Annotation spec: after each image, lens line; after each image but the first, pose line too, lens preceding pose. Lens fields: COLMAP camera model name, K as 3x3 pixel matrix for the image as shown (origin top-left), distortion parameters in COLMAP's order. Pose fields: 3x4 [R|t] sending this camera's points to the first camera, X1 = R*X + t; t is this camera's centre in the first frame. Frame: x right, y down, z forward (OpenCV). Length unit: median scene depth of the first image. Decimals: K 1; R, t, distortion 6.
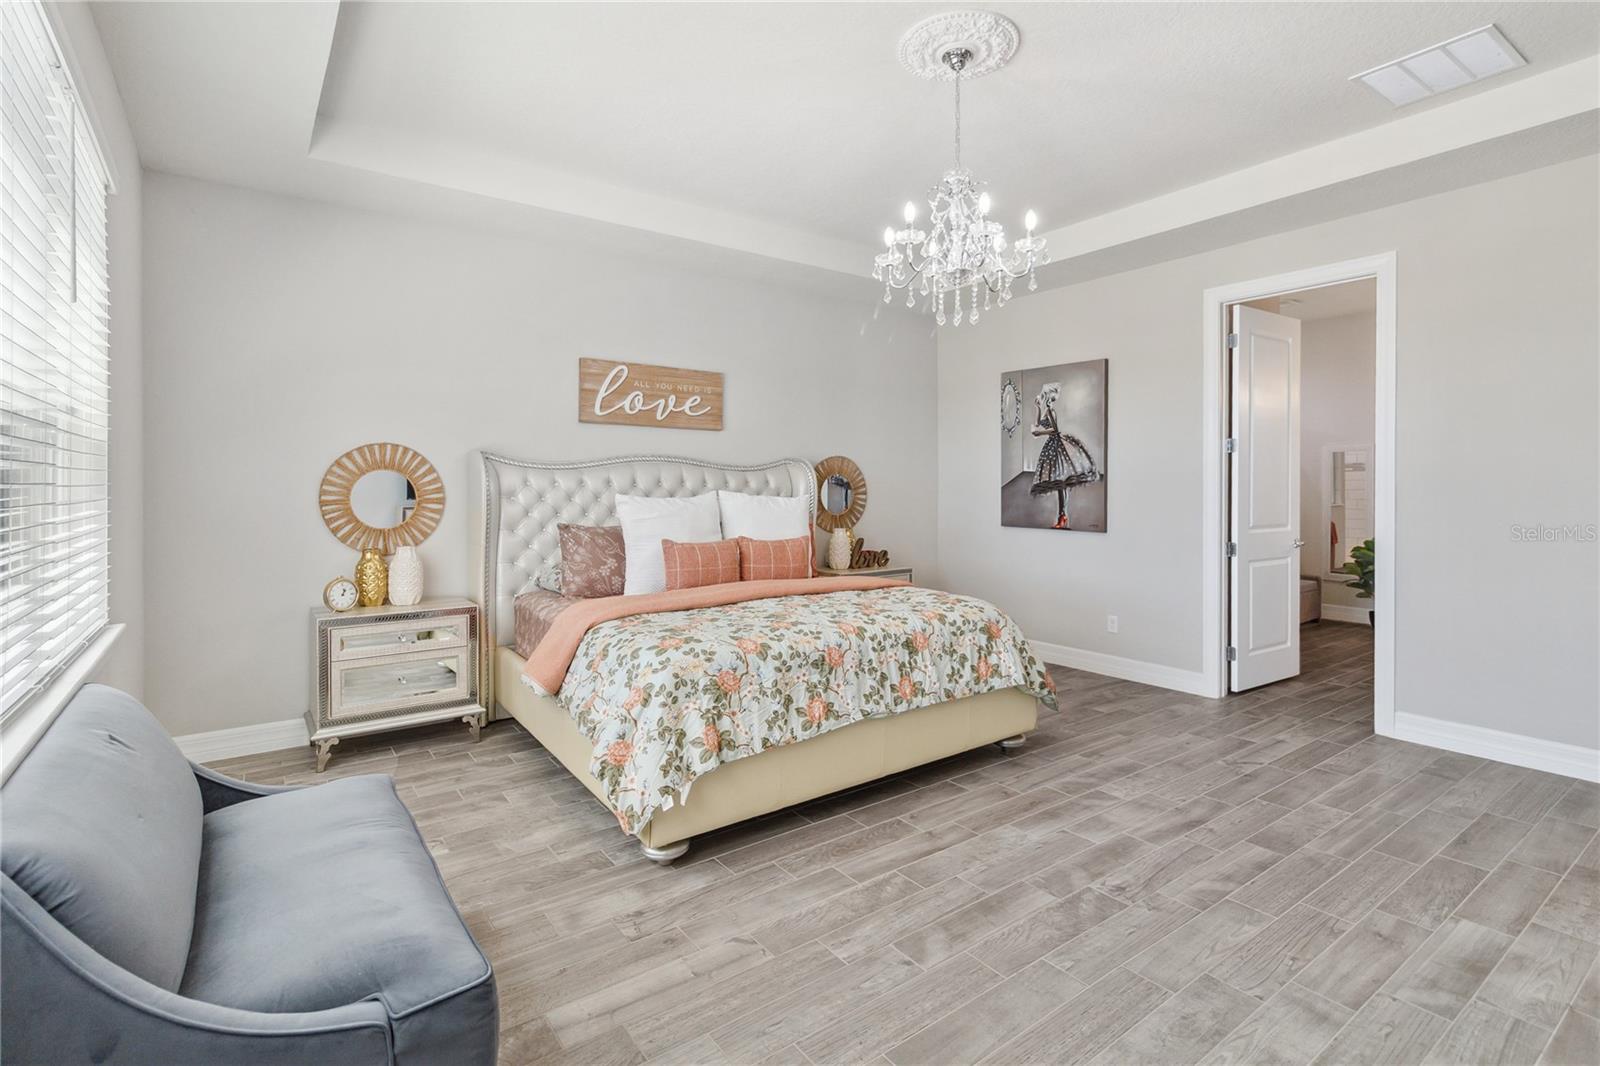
lens RADIAL K [[769.4, 0, 814.8], [0, 769.4, 488.8], [0, 0, 1]] dist [0.005576, 0.000846]
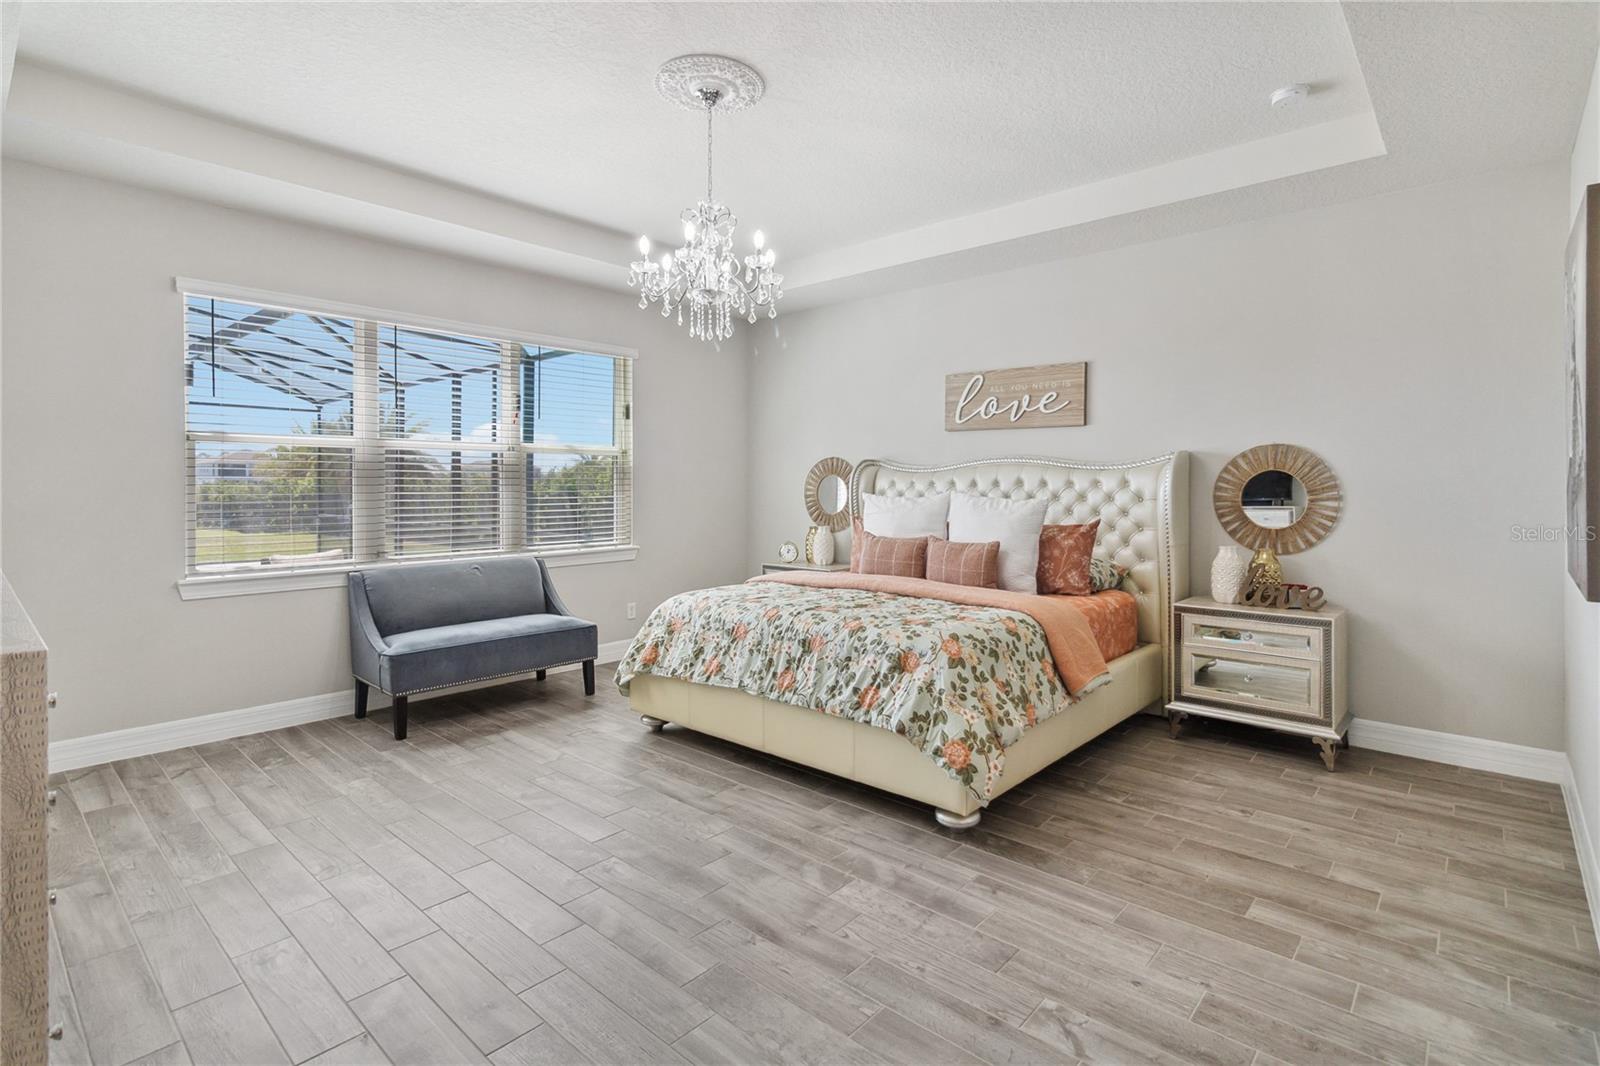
lens RADIAL K [[769.4, 0, 805.0], [0, 769.4, 481.5], [0, 0, 1]] dist [0.005576, 0.000846]
pose [[0.202100, -0.001272, -0.979364, 1.046797], [-0.003507, 0.999992, -0.002023, -0.009574], [0.979359, 0.003844, 0.202094, 0.739286]]
